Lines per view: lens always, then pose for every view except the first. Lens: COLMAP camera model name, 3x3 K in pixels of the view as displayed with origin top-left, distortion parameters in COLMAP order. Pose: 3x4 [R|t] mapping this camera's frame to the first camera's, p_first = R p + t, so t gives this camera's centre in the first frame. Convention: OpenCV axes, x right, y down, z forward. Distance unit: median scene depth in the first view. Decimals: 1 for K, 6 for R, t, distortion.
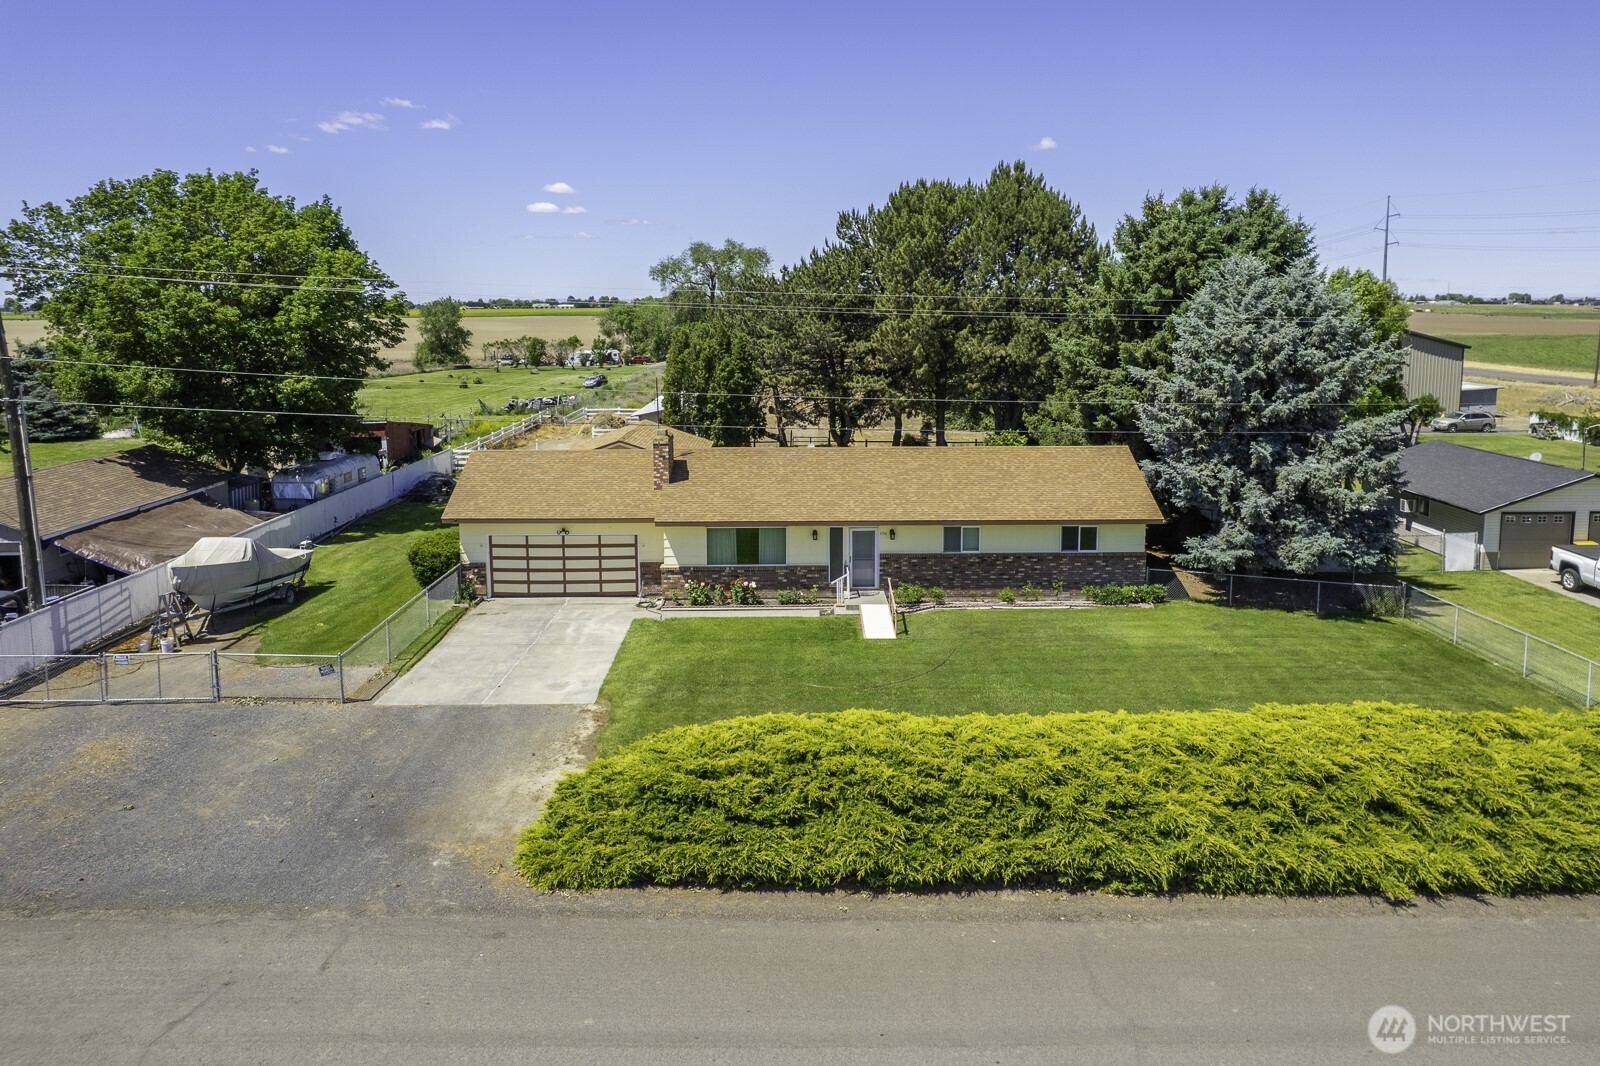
lens RADIAL K [[1119.7, 0, 798.3], [0, 1119.7, 467.7], [0, 0, 1]] dist [-0.037644, 0.001518]
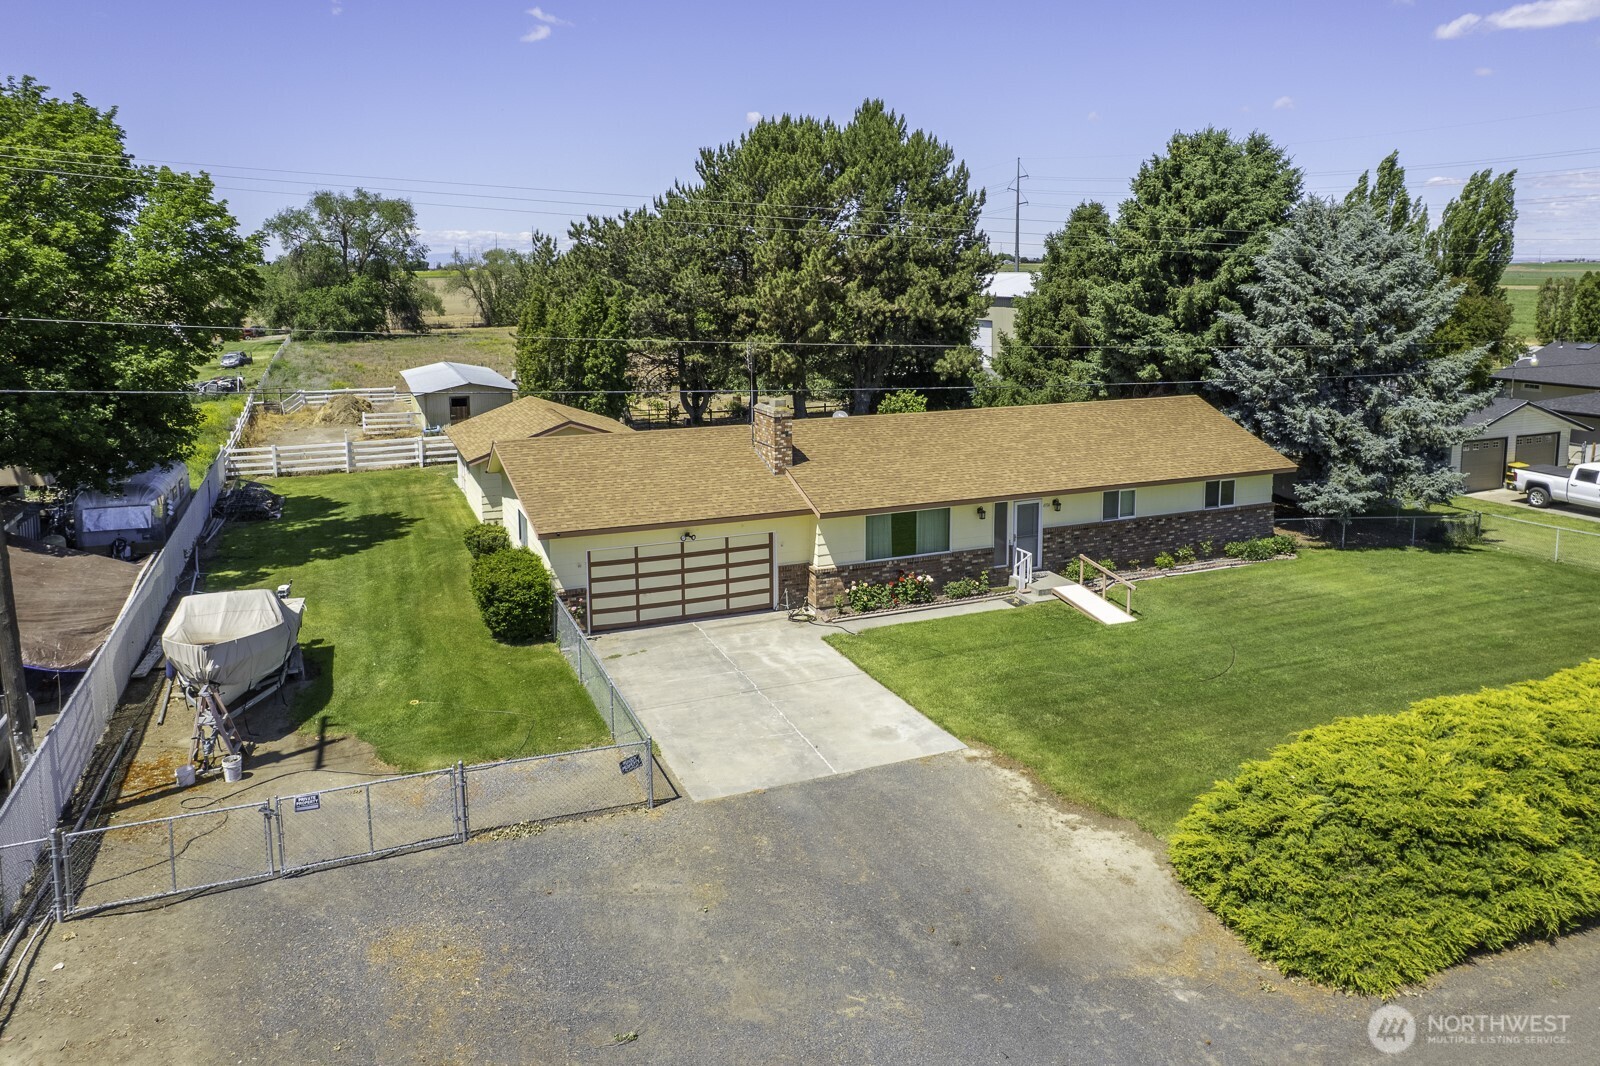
lens RADIAL K [[1175.6, 0, 835.0], [0, 1175.6, 455.2], [0, 0, 1]] dist [-0.042884, 0.000148]
pose [[0.920404, -0.065209, 0.385493, -0.427362], [0.060006, 0.997872, 0.025525, -0.013898], [-0.386337, -0.000361, 0.922358, 0.212296]]
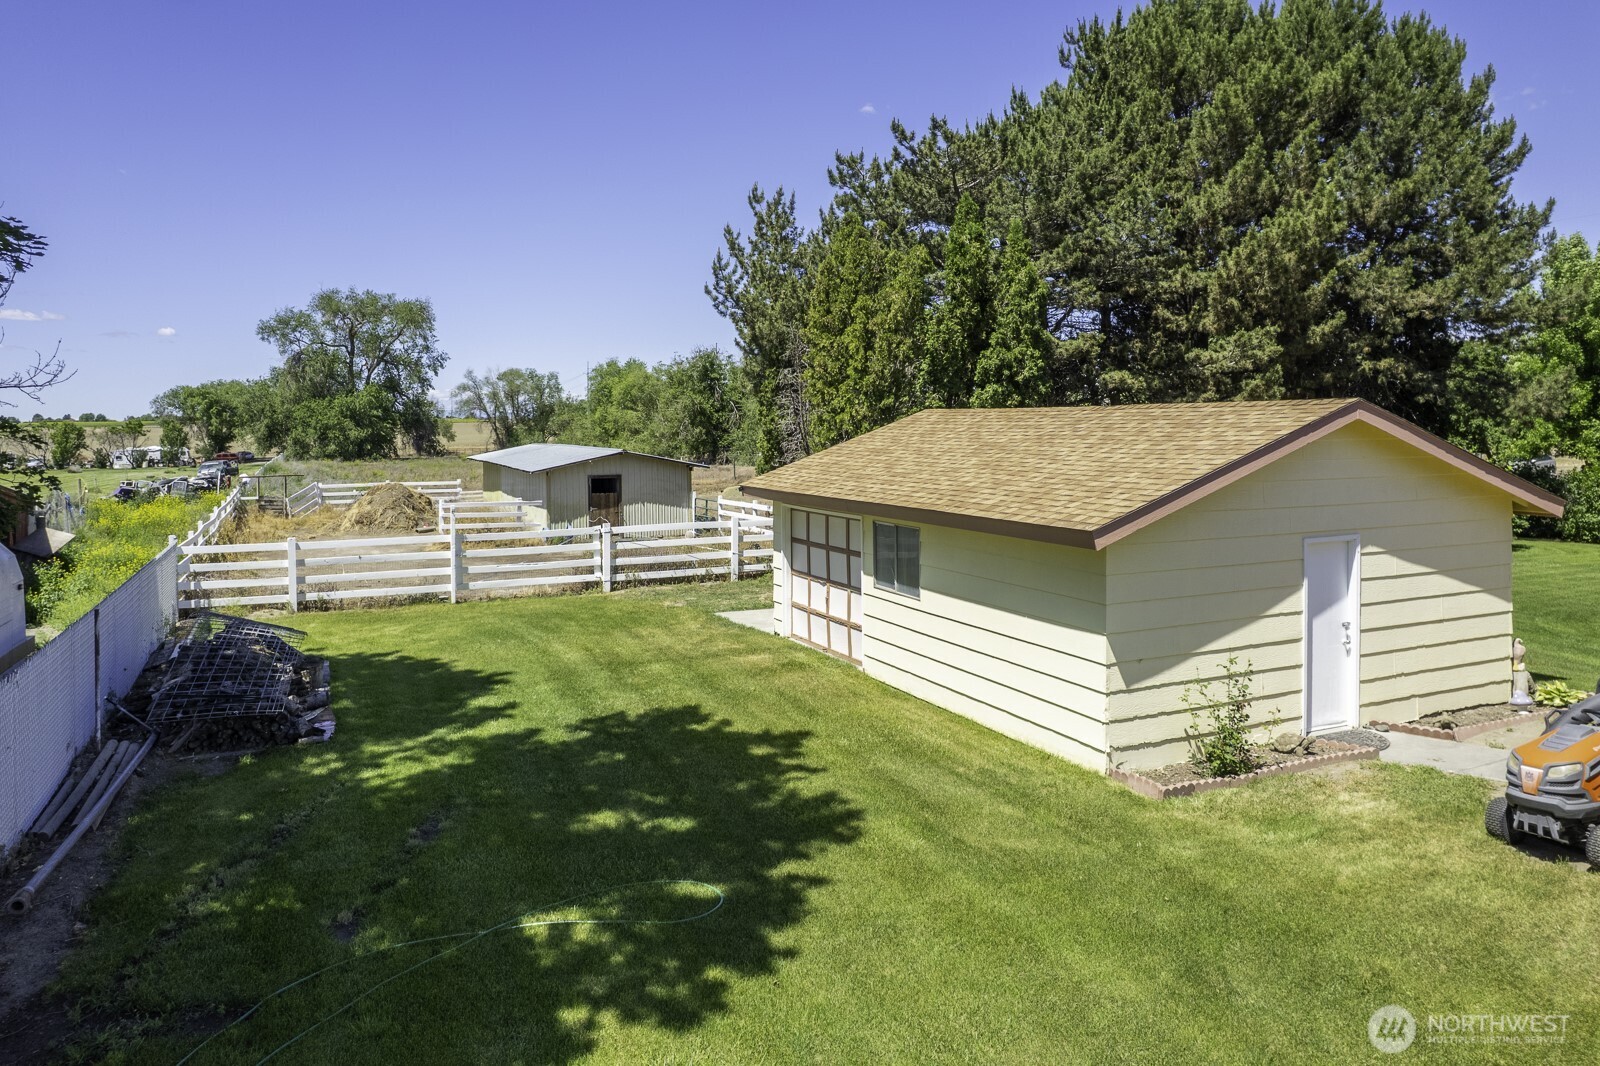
lens RADIAL K [[1119.7, 0, 798.3], [0, 1119.7, 467.7], [0, 0, 1]] dist [-0.037644, 0.001518]
pose [[0.917125, -0.022008, 0.397991, -0.498013], [0.064504, 0.993508, -0.093703, 0.004882], [-0.393345, 0.111609, 0.912591, 1.147057]]
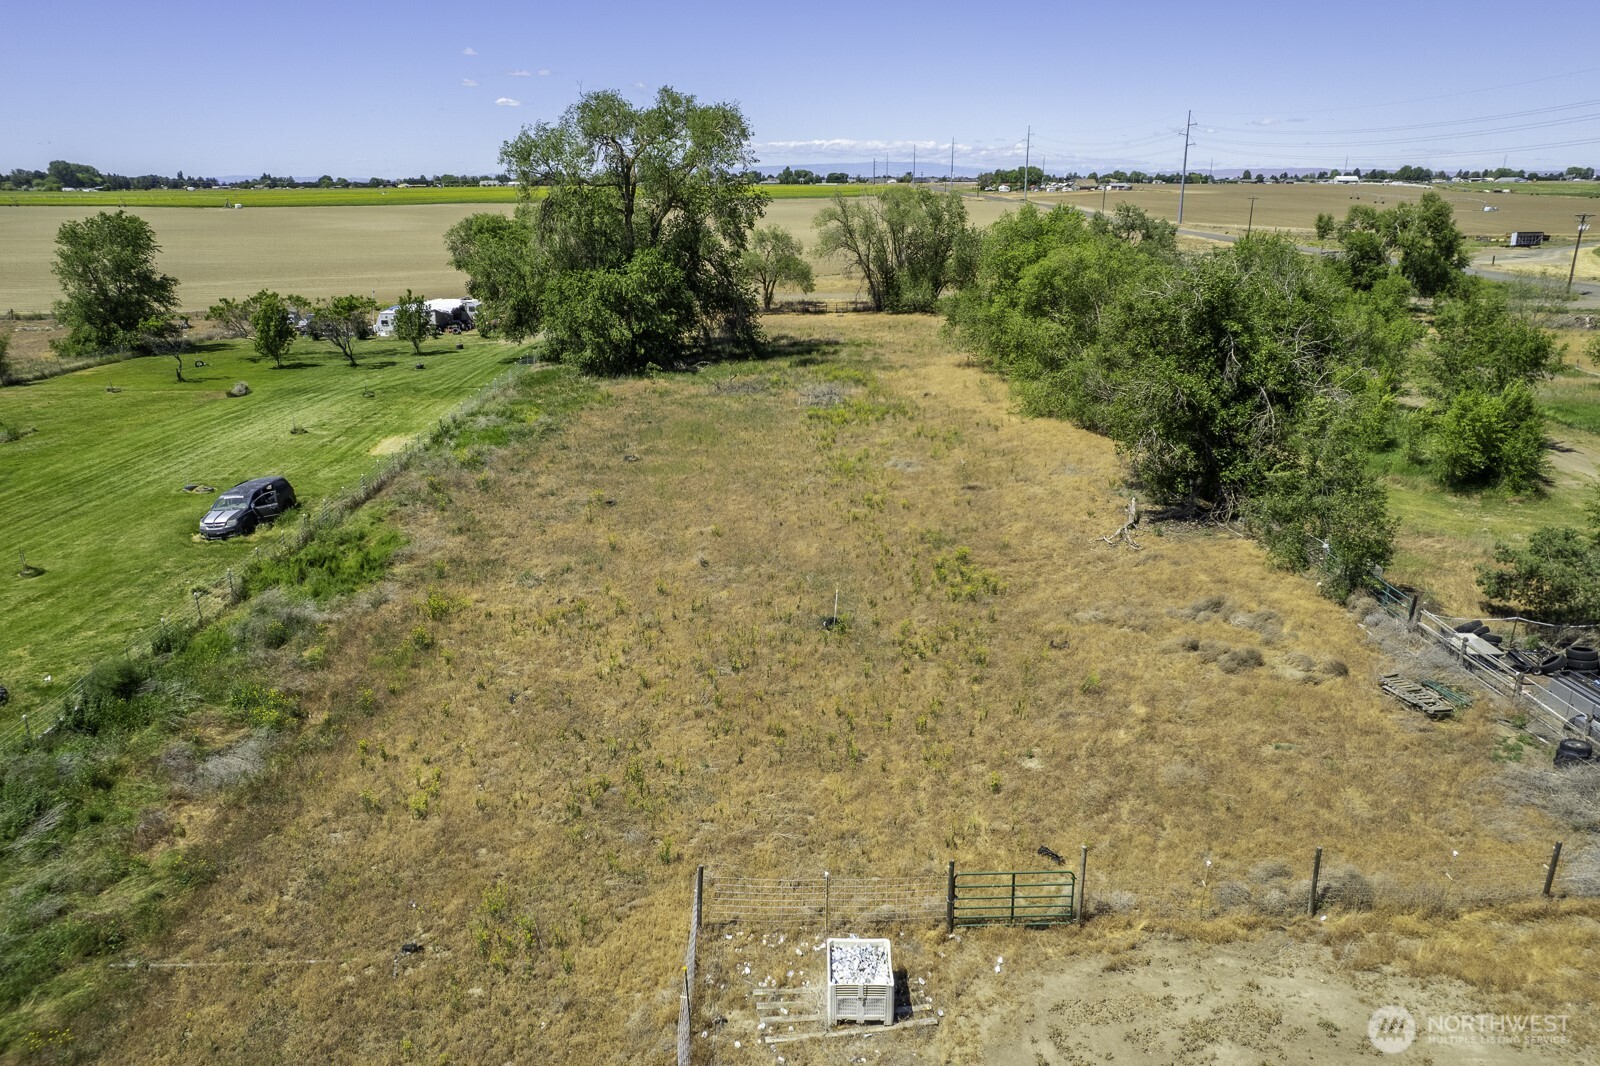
lens RADIAL K [[1099.9, 0, 800.0], [0, 1099.9, 533.0], [0, 0, 1]] dist [-0.008304, -0.001174]
pose [[0.999742, -0.007634, 0.021377, -0.075235], [0.003958, 0.985950, 0.166991, -0.473181], [-0.022352, -0.166863, 0.985727, 2.529986]]
